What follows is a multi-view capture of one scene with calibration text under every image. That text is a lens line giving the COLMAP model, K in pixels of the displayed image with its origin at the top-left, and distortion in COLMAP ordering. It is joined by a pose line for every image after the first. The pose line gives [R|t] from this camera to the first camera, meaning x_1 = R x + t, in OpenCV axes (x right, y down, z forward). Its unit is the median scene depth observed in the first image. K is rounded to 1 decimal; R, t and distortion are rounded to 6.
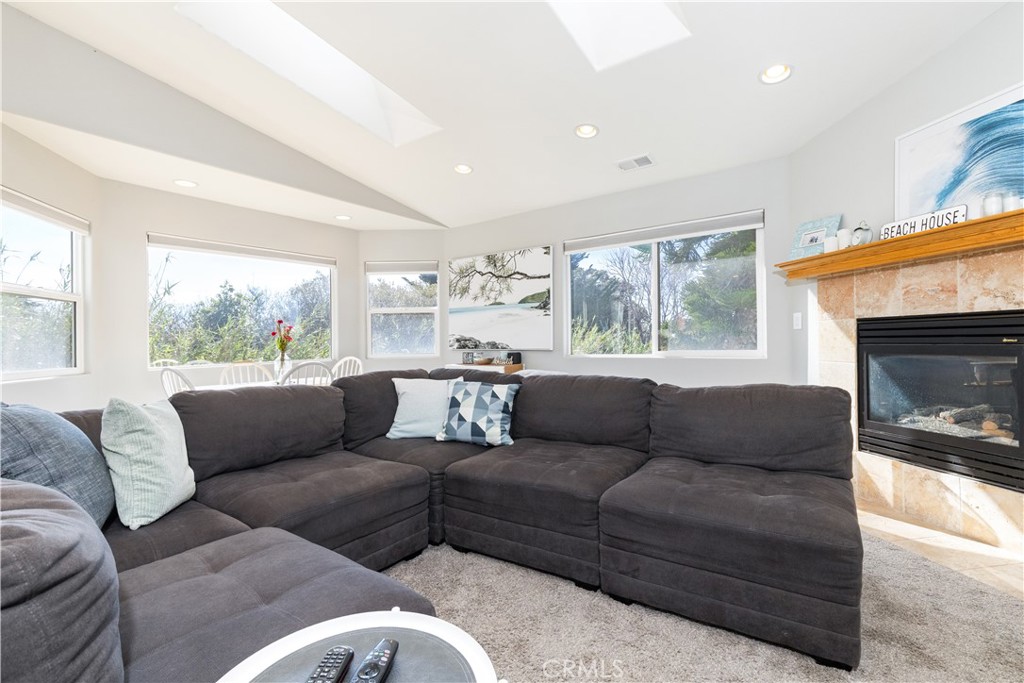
lens RADIAL K [[474.2, 0, 509.4], [0, 474.2, 342.4], [0, 0, 1]] dist [0.012886, -0.003162]
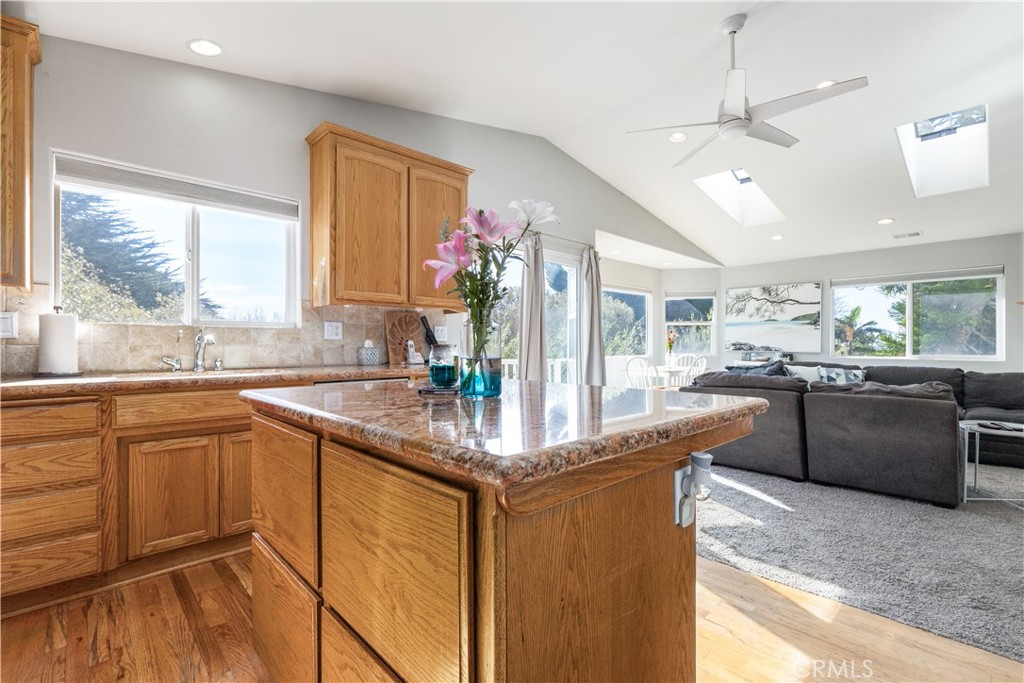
lens RADIAL K [[474.2, 0, 515.5], [0, 474.2, 342.9], [0, 0, 1]] dist [0.012886, -0.003162]
pose [[0.986744, 0.019966, -0.161052, -0.712507], [-0.020701, 0.999782, -0.002883, 0.011368], [0.160959, 0.006179, 0.986942, -0.732197]]
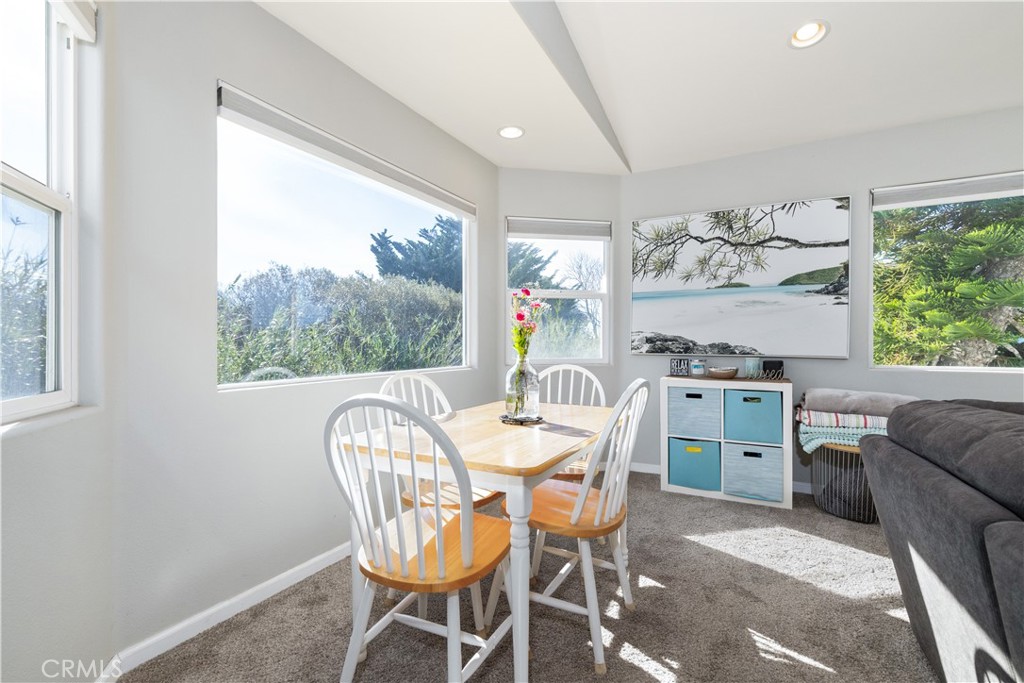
lens RADIAL K [[474.2, 0, 506.7], [0, 474.2, 348.8], [0, 0, 1]] dist [0.012886, -0.003162]
pose [[0.989121, 0.020538, 0.145661, -0.536892], [-0.020885, 0.999782, 0.000853, 0.014482], [-0.145611, -0.003885, 0.989334, 0.494298]]
